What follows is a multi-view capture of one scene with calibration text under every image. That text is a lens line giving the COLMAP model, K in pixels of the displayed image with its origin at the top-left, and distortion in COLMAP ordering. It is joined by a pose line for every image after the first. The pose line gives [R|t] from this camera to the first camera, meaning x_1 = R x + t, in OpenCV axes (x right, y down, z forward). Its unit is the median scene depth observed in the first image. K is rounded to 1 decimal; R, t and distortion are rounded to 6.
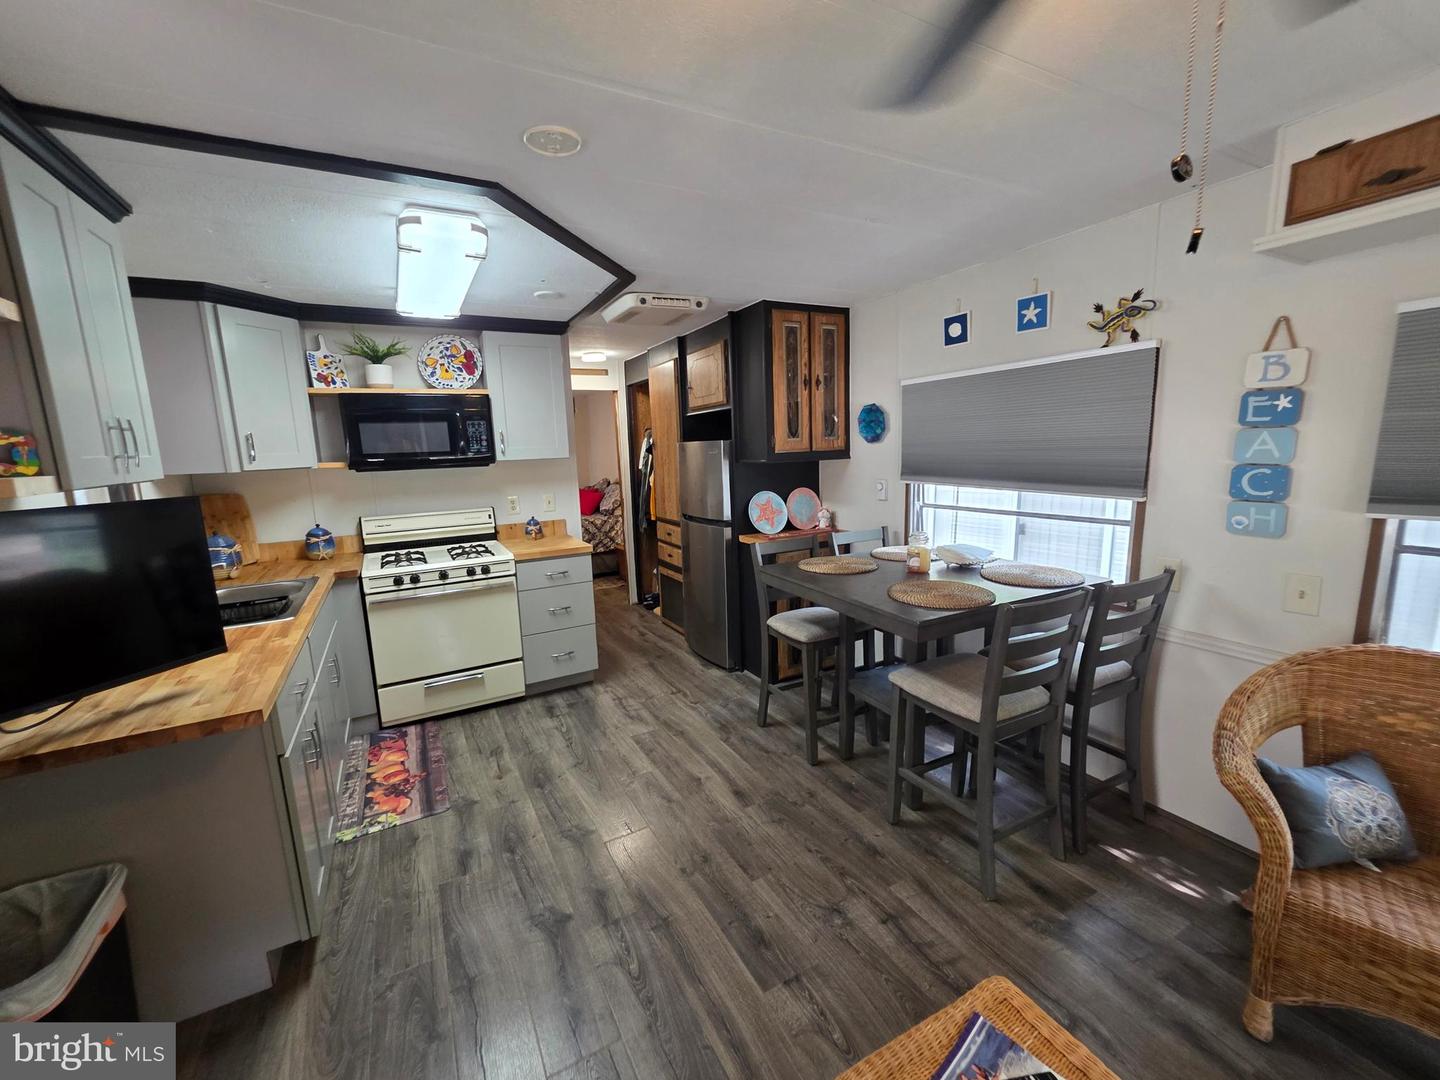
lens RADIAL K [[586.1, 0, 711.9], [0, 586.1, 545.0], [0, 0, 1]] dist [0.002409, 0.000250]
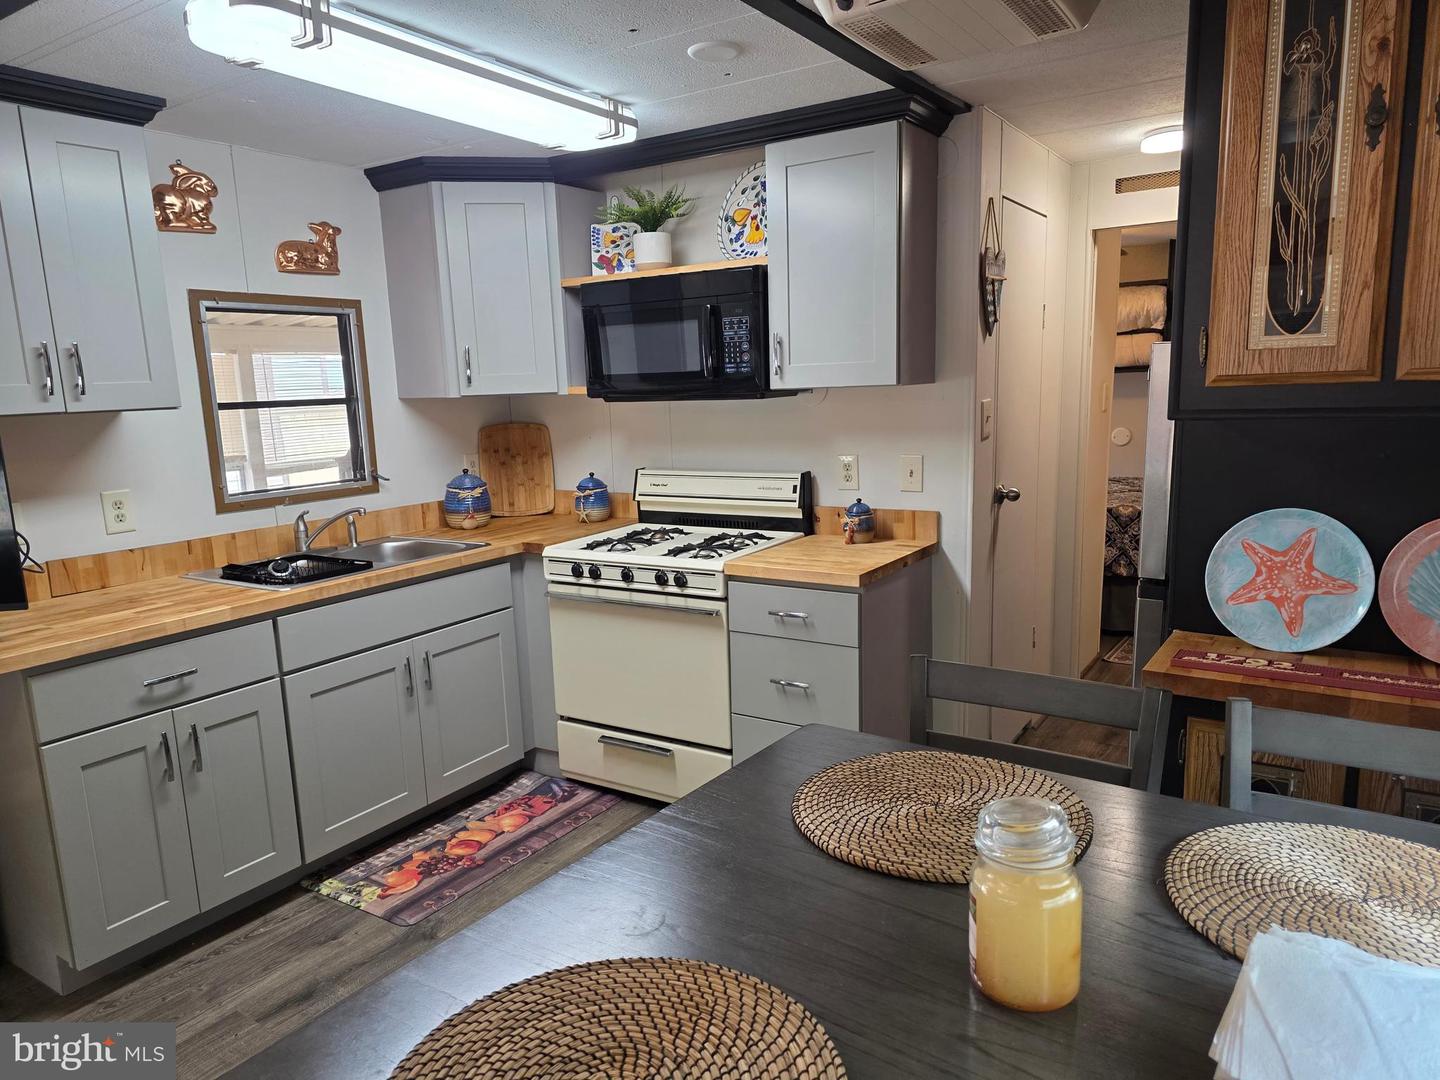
lens RADIAL K [[969.9, 0, 714.6], [0, 969.9, 558.5], [0, 0, 1]] dist [0.056605, -0.060324]
pose [[0.481584, 0.176354, -0.858473, 0.527022], [-0.132882, 0.982913, 0.127374, -0.124399], [0.866268, 0.052734, 0.496789, 0.662715]]
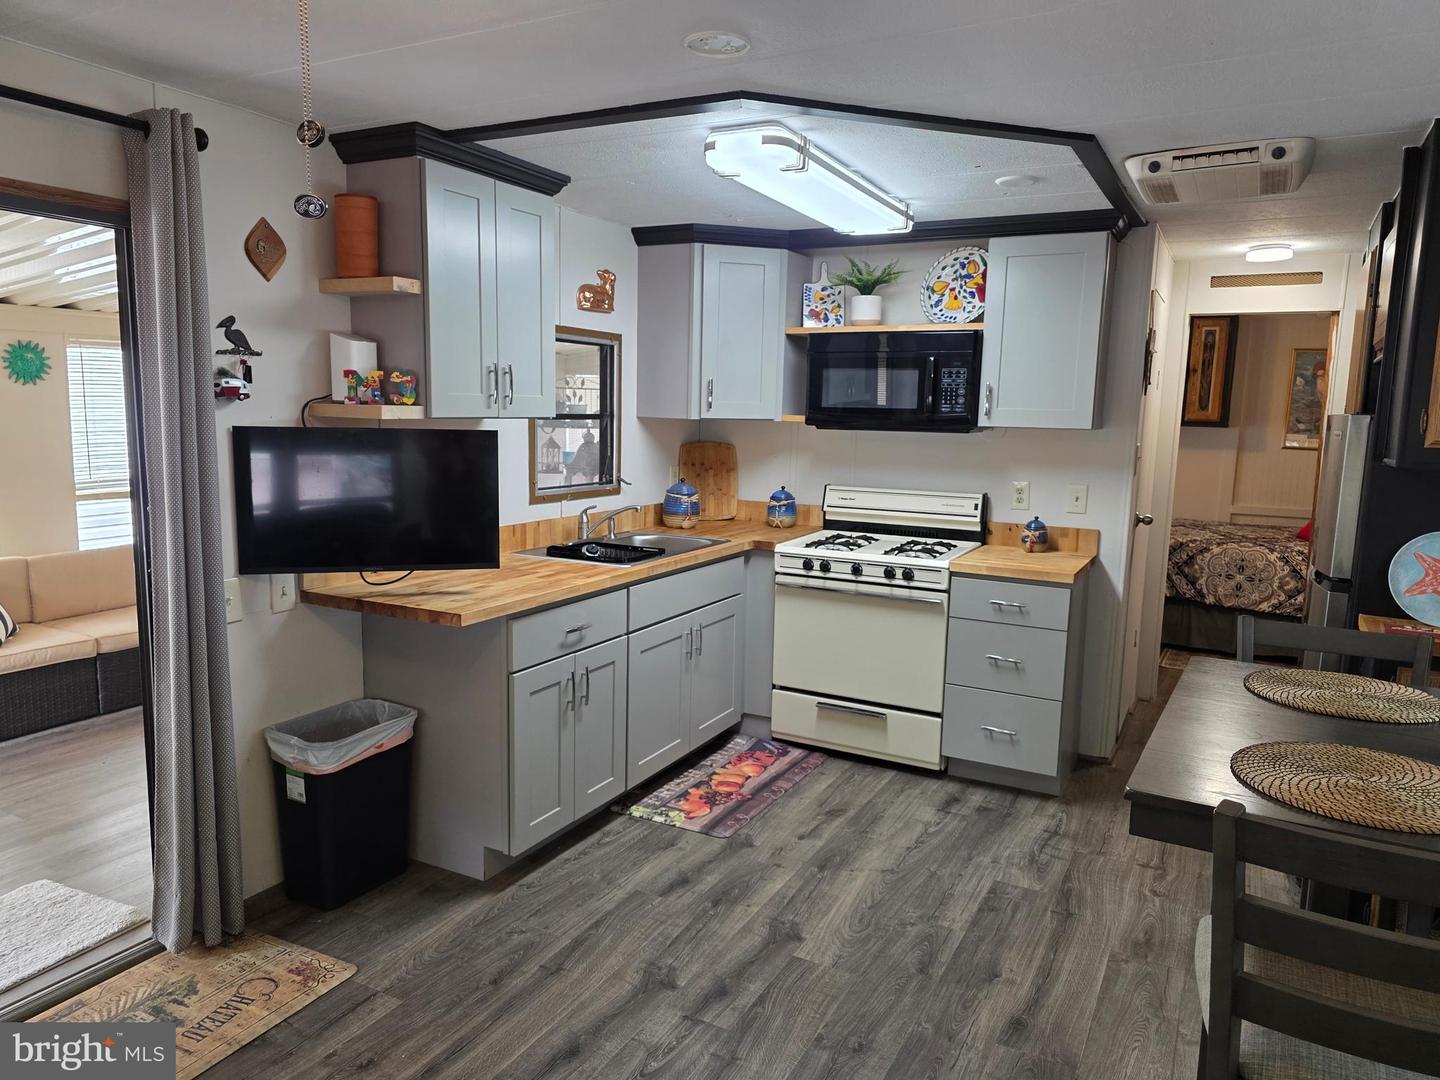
lens RADIAL K [[973.3, 0, 720.0], [0, 973.3, 540.0], [0, 0, 1]] dist [0.058892, -0.063761]
pose [[0.552542, 0.160692, -0.817848, 0.543552], [-0.183897, 0.980561, 0.068421, -0.046159], [0.812945, 0.112594, 0.571352, 0.149395]]
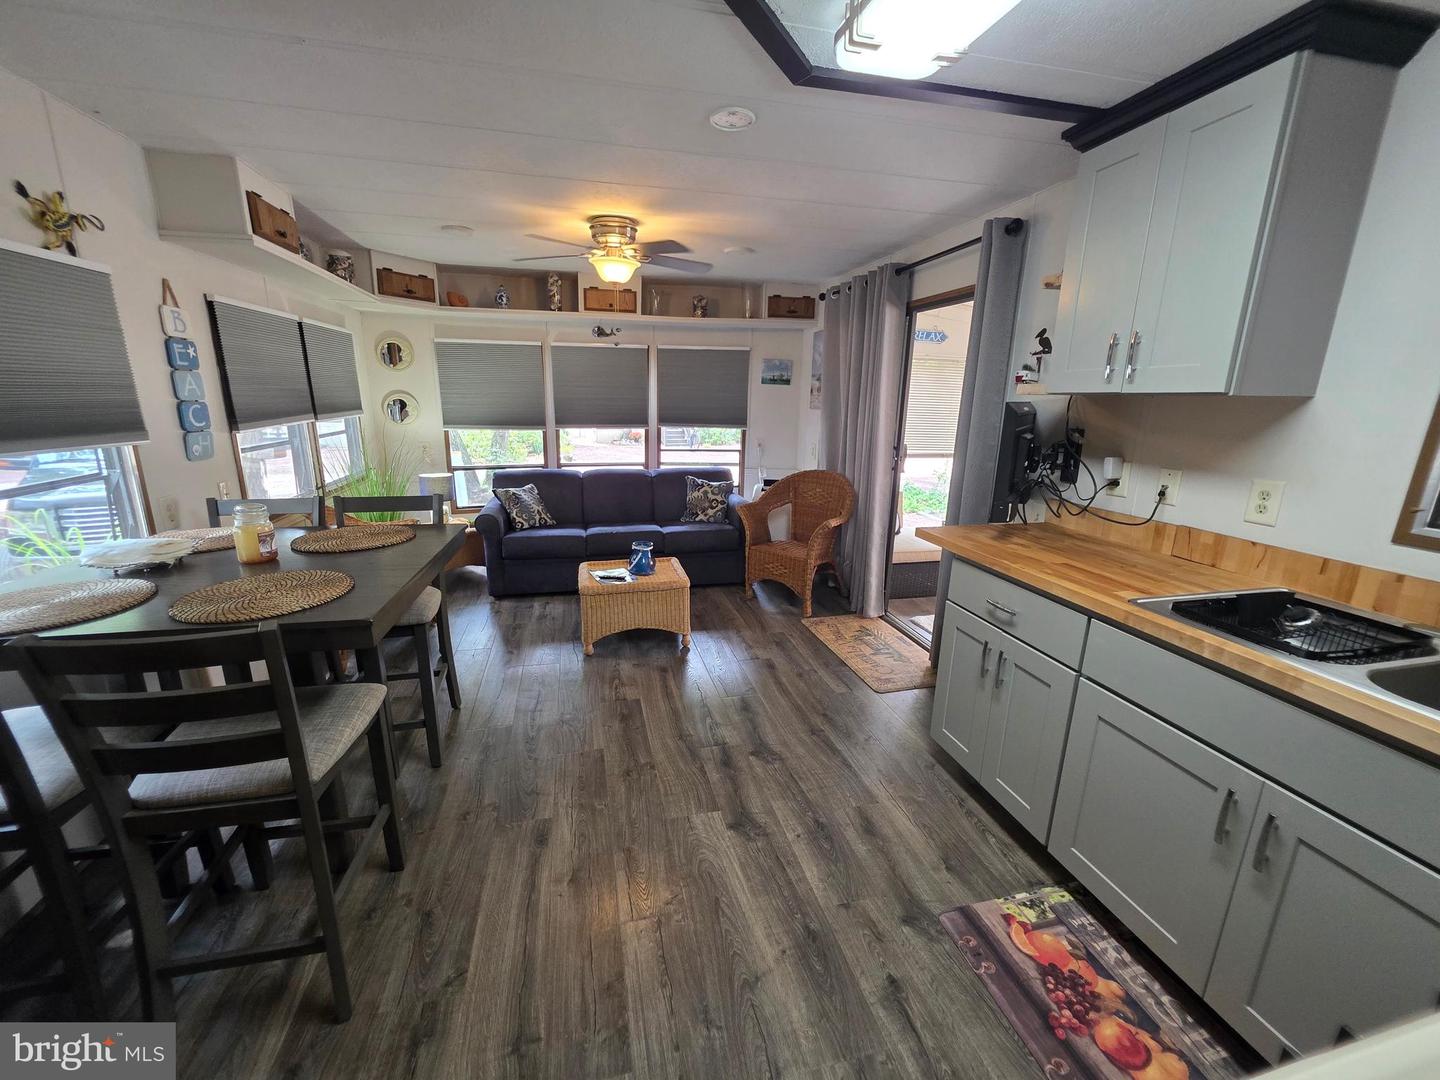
lens RADIAL K [[582.5, 0, 720.0], [0, 582.5, 540.0], [0, 0, 1]] dist [0.002808, -0.000119]
pose [[-0.968794, -0.039411, 0.244713, -0.319412], [0.062201, 0.917031, 0.393935, -0.195623], [-0.239935, 0.396863, -0.885963, 1.336866]]
